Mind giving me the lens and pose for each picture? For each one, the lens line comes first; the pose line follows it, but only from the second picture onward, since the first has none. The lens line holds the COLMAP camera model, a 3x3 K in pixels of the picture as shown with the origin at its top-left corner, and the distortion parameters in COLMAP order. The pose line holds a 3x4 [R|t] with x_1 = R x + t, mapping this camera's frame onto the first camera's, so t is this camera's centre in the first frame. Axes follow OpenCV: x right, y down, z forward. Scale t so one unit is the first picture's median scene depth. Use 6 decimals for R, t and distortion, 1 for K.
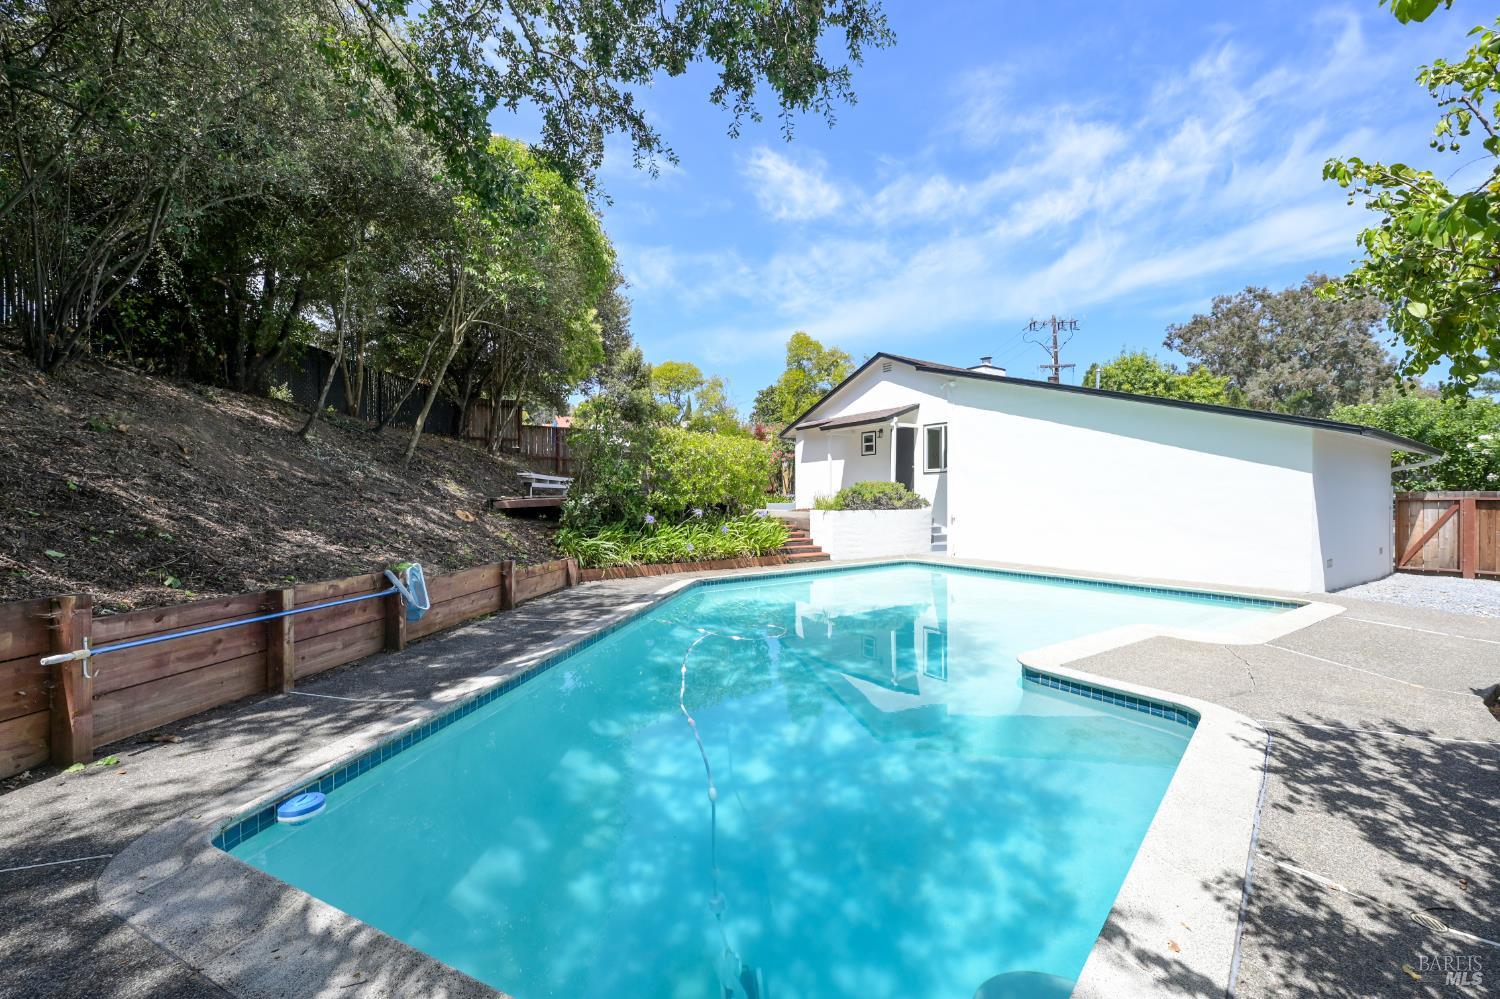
lens RADIAL K [[596.0, 0, 748.8], [0, 596.0, 499.5], [0, 0, 1]] dist [0.001272, -0.000039]
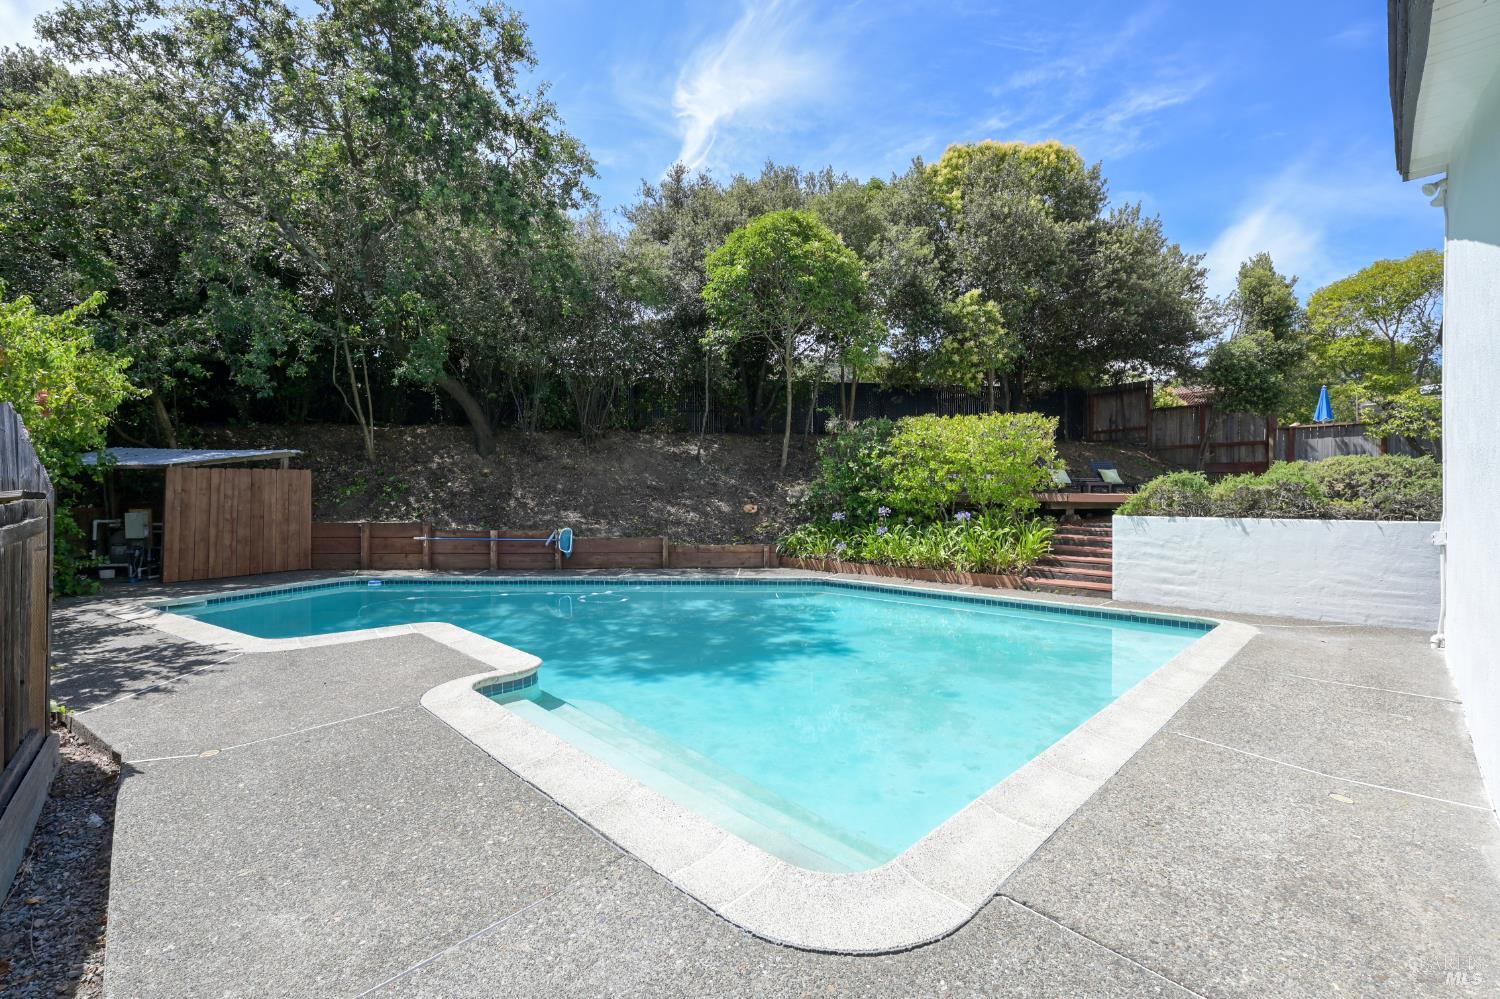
lens RADIAL K [[633.0, 0, 753.9], [0, 633.0, 496.1], [0, 0, 1]] dist [0.010027, 0.001613]
pose [[0.175691, -0.003445, -0.984439, 0.628763], [-0.002075, 0.999990, -0.003870, 0.001732], [0.984443, 0.002723, 0.175682, 0.478528]]
